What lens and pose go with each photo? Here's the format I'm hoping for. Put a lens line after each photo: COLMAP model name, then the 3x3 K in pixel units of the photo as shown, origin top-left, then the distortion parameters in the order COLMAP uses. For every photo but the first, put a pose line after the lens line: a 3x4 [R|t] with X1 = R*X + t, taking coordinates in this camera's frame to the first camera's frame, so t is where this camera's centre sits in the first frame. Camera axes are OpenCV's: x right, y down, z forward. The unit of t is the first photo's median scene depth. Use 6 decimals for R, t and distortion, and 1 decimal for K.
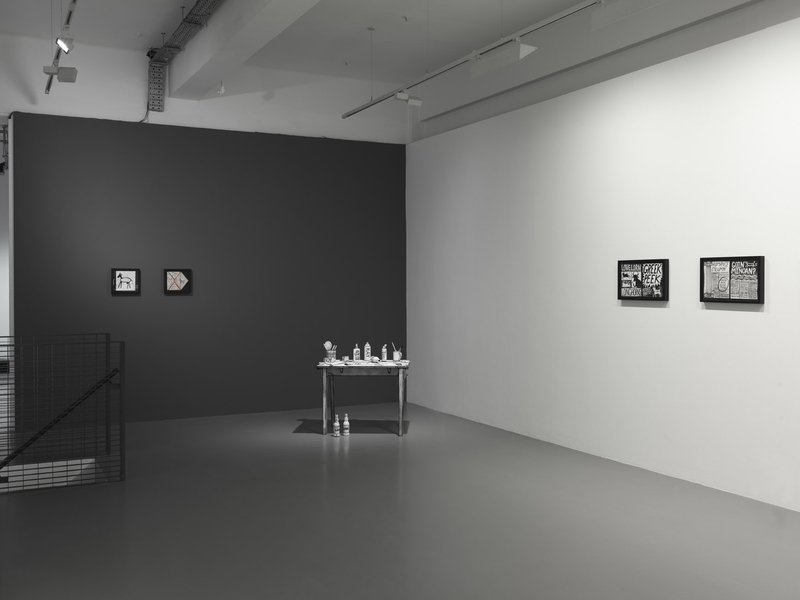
lens RADIAL K [[810.4, 0, 400.0], [0, 810.4, 300.0], [0, 0, 1]] dist [-0.001662, -0.008475]
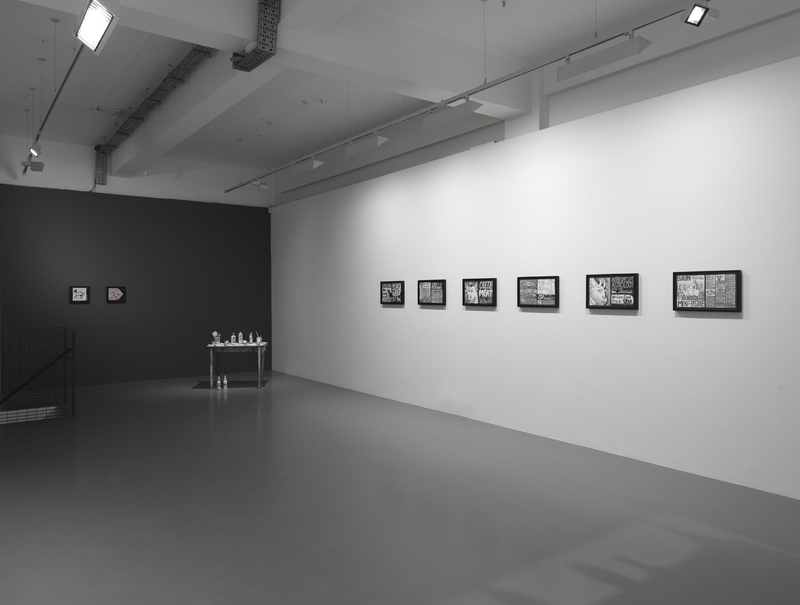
lens RADIAL K [[564.8, 0, 400.0], [0, 564.8, 302.5], [0, 0, 1]] dist [-0.023242, 0.004977]
pose [[0.984301, -0.005433, 0.176414, 0.079480], [0.006924, 0.999945, -0.007839, 0.005193], [-0.176362, 0.008937, 0.984285, -0.171887]]
